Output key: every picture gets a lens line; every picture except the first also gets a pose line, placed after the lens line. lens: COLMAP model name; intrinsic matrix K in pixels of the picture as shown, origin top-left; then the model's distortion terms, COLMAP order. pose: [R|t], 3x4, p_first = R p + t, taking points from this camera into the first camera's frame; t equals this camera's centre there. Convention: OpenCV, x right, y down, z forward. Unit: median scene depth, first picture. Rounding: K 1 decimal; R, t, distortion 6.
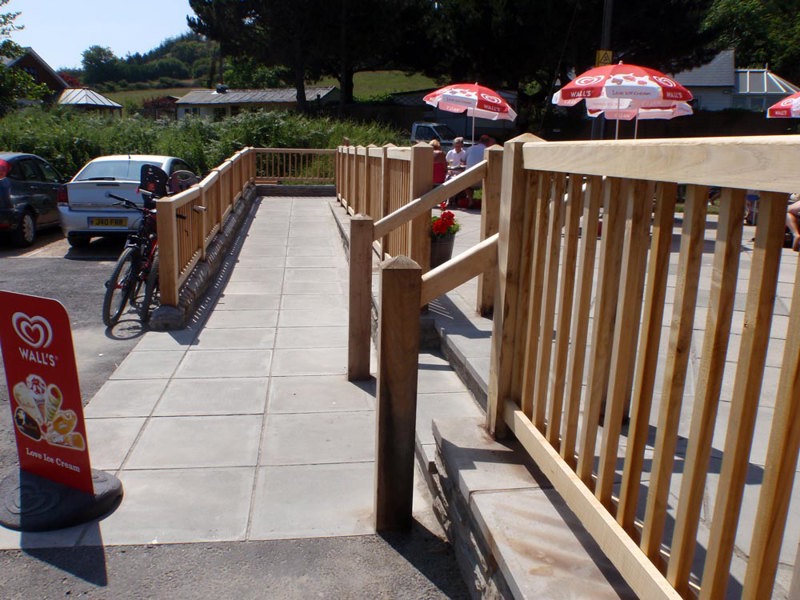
lens RADIAL K [[669.5, 0, 393.7], [0, 669.5, 300.2], [0, 0, 1]] dist [-0.105095, 0.061572]
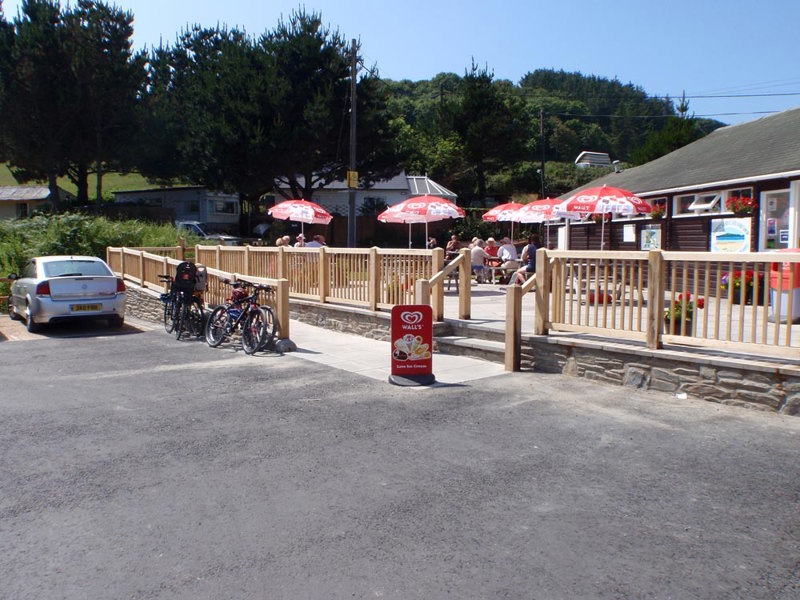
lens RADIAL K [[669.5, 0, 393.7], [0, 669.5, 300.2], [0, 0, 1]] dist [-0.105095, 0.061572]
pose [[0.865035, -0.064825, 0.497506, -0.465156], [0.127503, 0.987466, -0.093027, 0.052523], [-0.485240, 0.143905, 0.862458, -0.337121]]
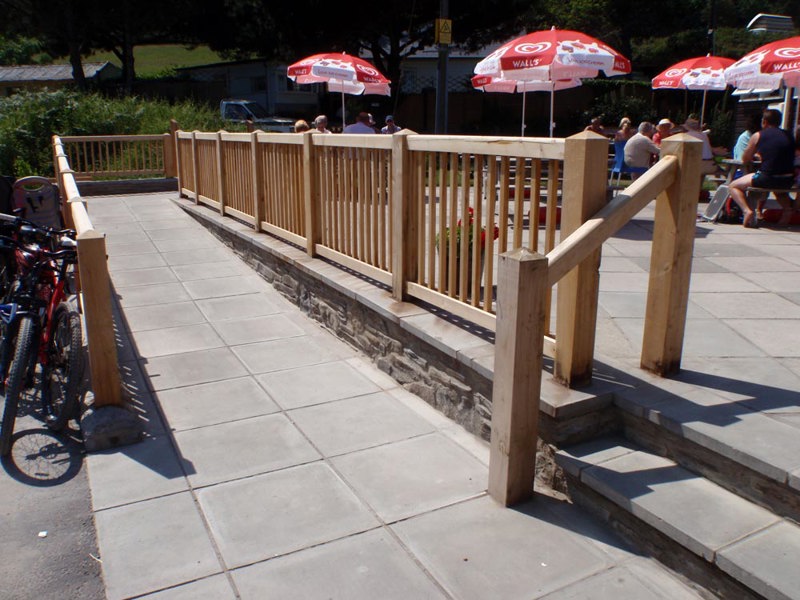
lens RADIAL K [[669.5, 0, 393.7], [0, 669.5, 300.2], [0, 0, 1]] dist [-0.105095, 0.061572]
pose [[0.940969, -0.107310, 0.321033, -0.132425], [0.096105, 0.994084, 0.050598, -0.045178], [-0.324564, -0.016758, 0.945715, 0.163063]]
